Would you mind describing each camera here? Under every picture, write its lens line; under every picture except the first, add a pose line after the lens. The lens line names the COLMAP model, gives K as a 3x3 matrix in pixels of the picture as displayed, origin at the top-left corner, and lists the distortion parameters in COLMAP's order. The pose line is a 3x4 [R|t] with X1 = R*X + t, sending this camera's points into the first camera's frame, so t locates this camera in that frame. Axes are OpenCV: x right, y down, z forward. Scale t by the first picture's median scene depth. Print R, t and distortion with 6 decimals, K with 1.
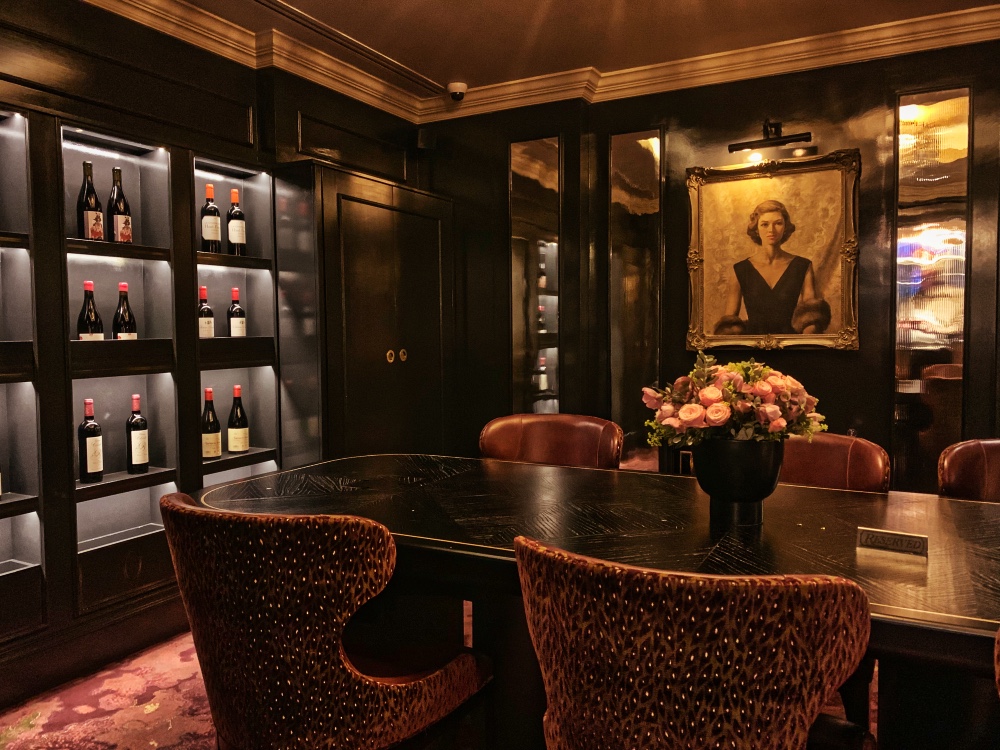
lens RADIAL K [[762.7, 0, 499.0], [0, 762.7, 351.8], [0, 0, 1]] dist [0.076513, -0.127320]
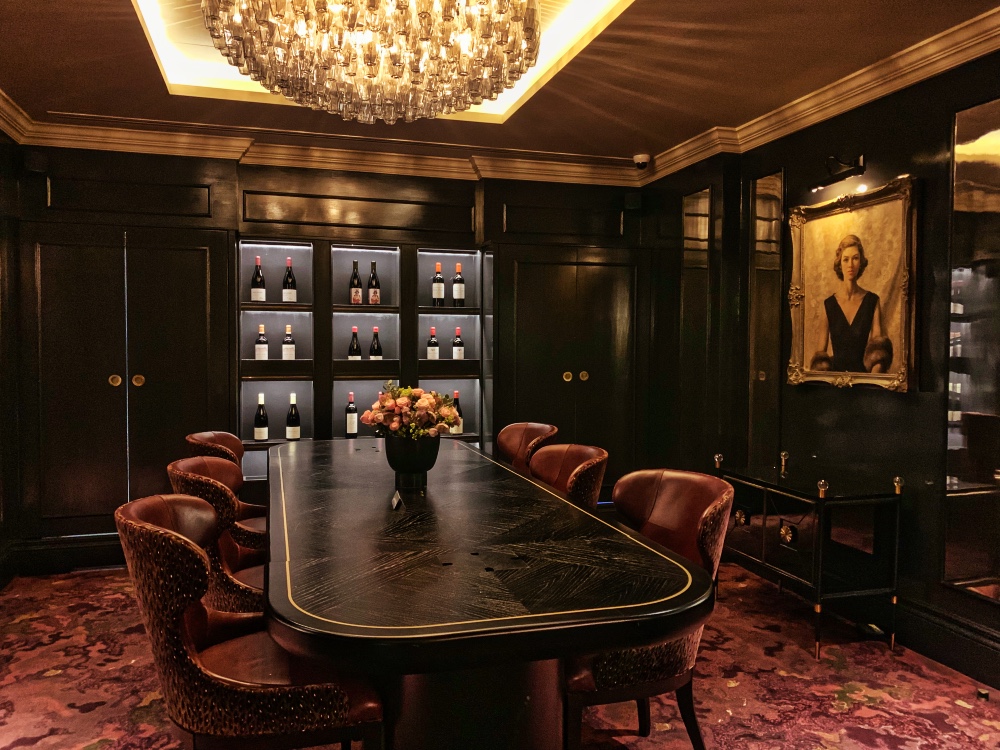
lens RADIAL K [[762.7, 0, 499.0], [0, 762.7, 351.8], [0, 0, 1]] dist [0.076513, -0.127320]
pose [[0.697632, 0.021222, -0.716142, 0.757175], [-0.033986, 0.999416, -0.003491, -0.030111], [0.715650, 0.026774, 0.697946, 0.000135]]
